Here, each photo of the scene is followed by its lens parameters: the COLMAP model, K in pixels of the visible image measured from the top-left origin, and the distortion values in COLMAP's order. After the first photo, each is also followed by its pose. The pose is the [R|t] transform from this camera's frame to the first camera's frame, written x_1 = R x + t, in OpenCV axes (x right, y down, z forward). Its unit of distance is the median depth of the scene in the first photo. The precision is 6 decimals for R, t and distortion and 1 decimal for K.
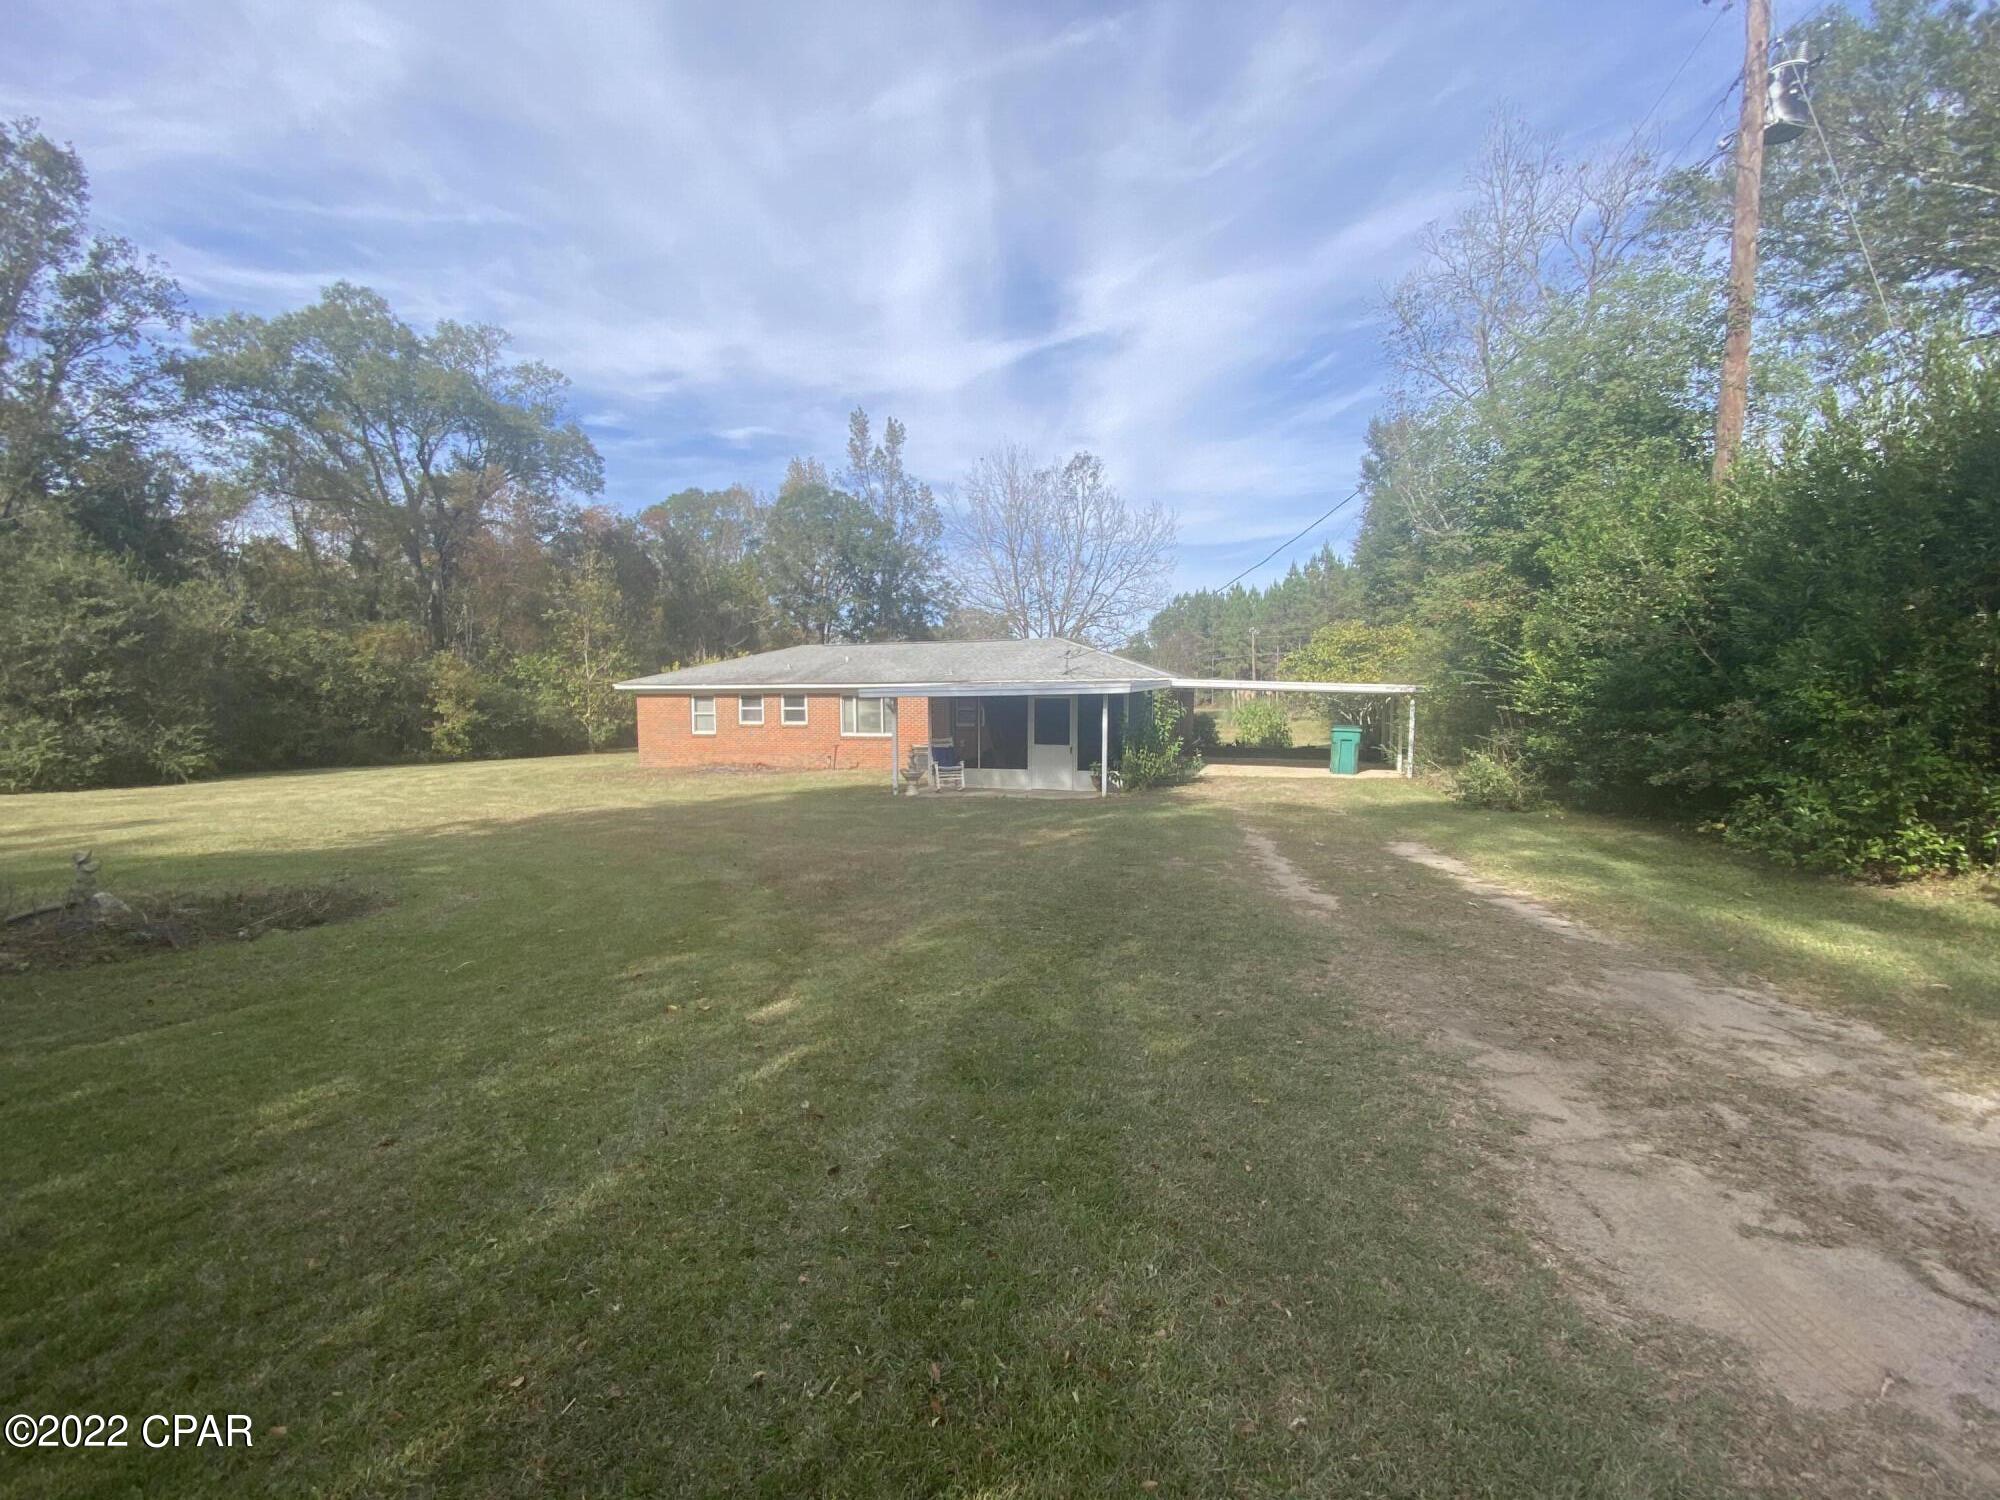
lens RADIAL K [[802.5, 0, 1000.0], [0, 802.5, 750.0], [0, 0, 1]] dist [-0.039907, -0.000126]
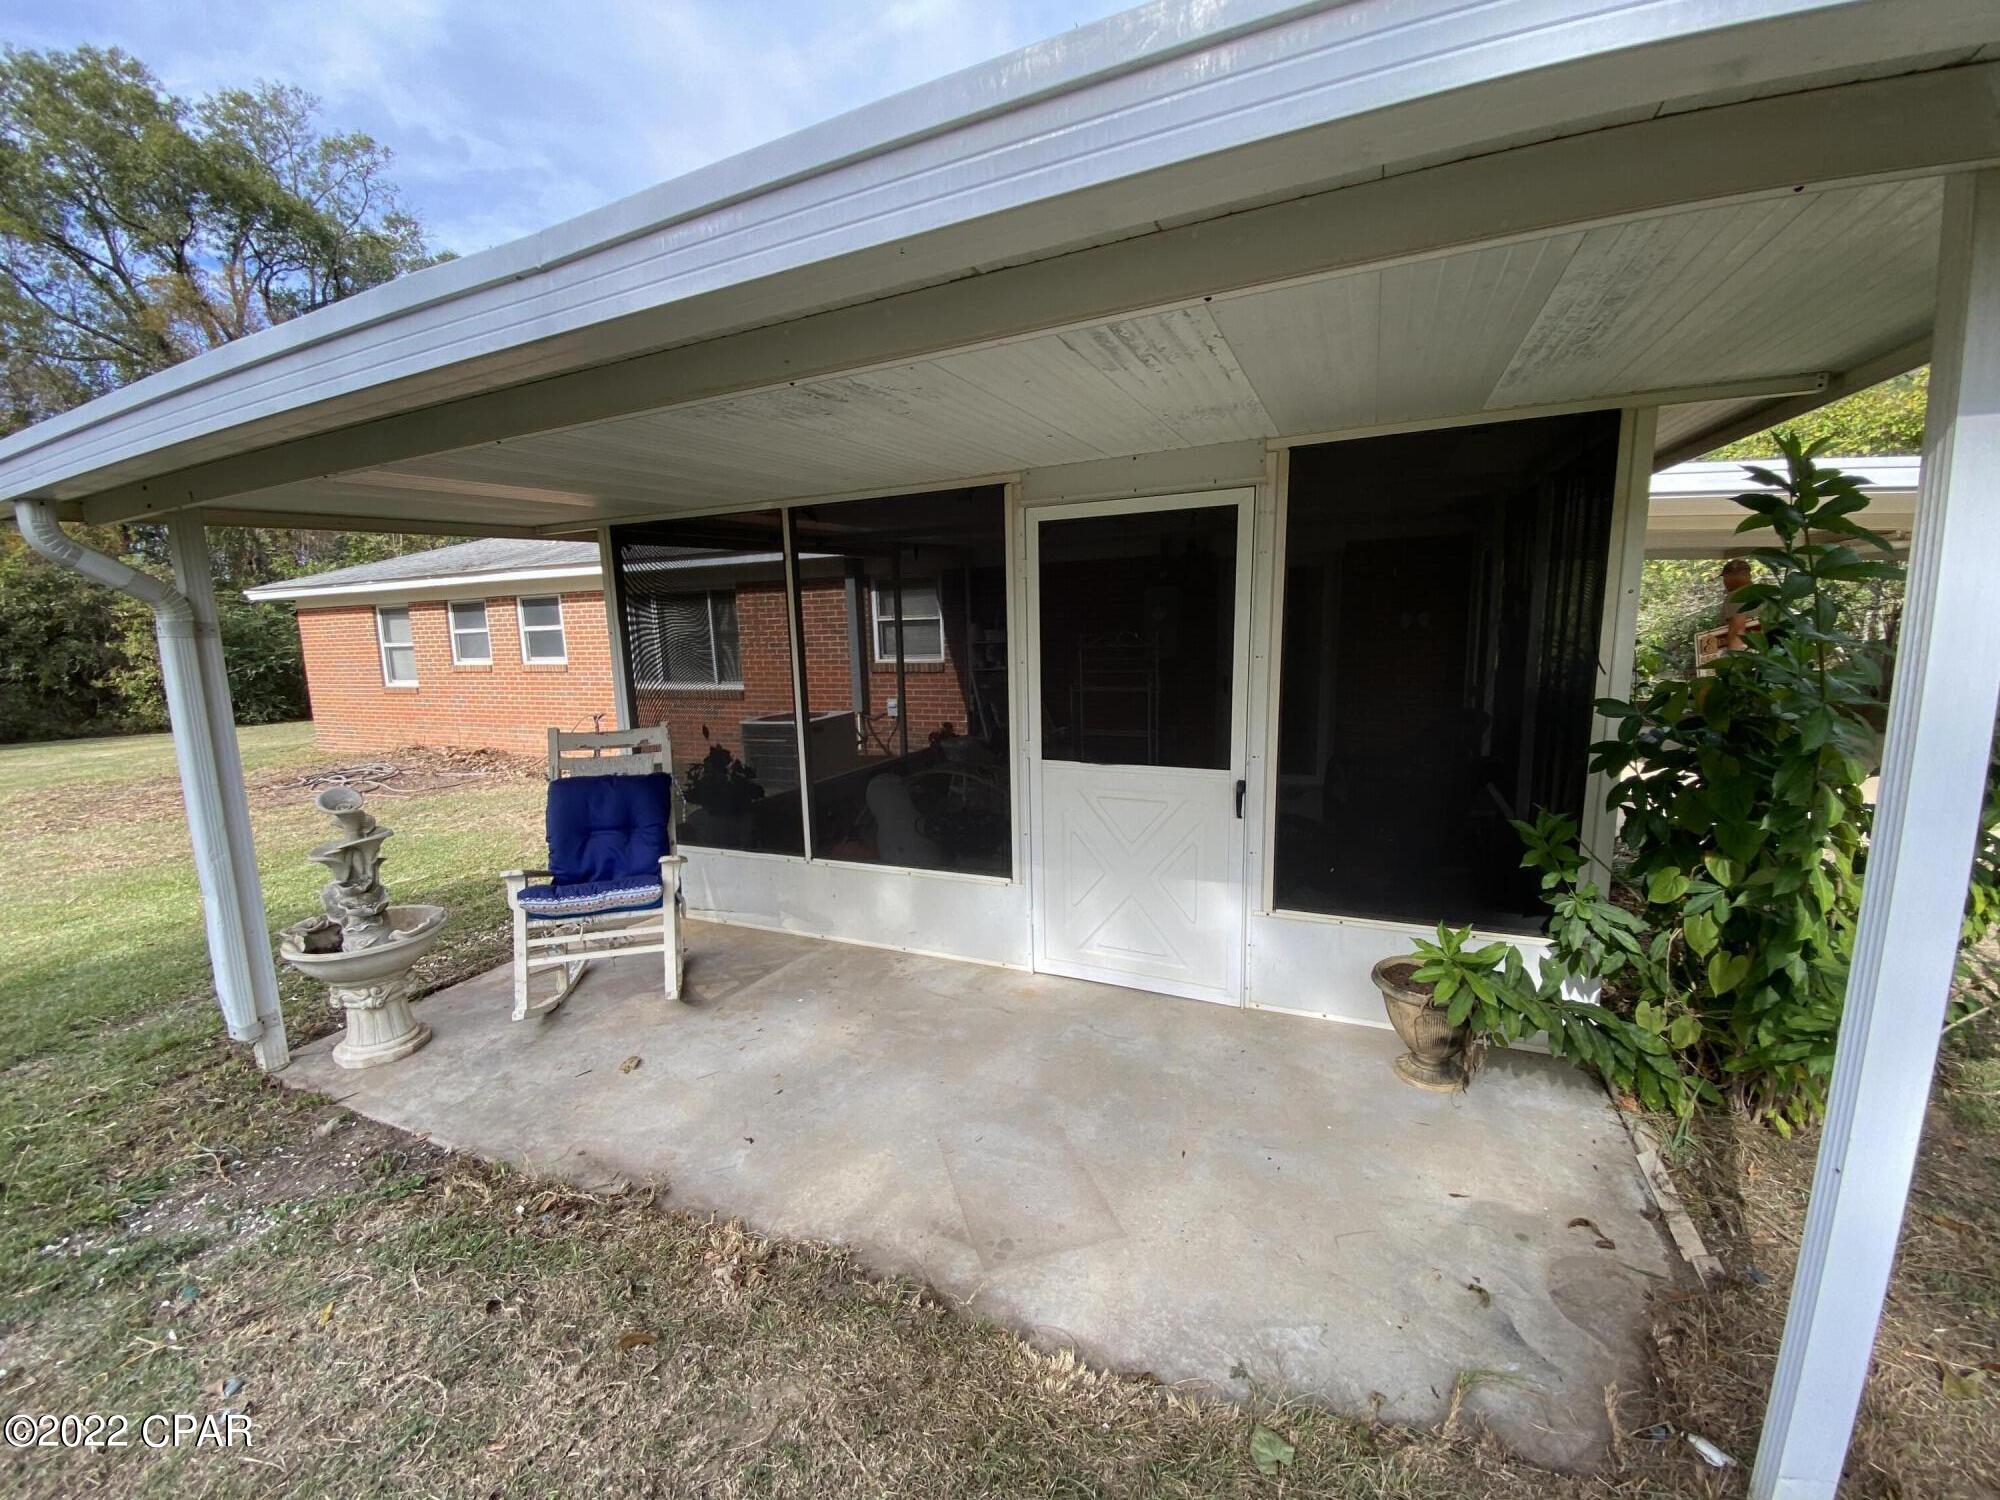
lens RADIAL K [[802.5, 0, 1000.0], [0, 802.5, 750.0], [0, 0, 1]] dist [-0.039907, -0.000126]
pose [[0.996243, -0.008238, -0.086213, 0.034721], [0.015815, 0.996032, 0.087583, -0.018357], [0.085149, -0.088617, 0.992420, 0.565767]]
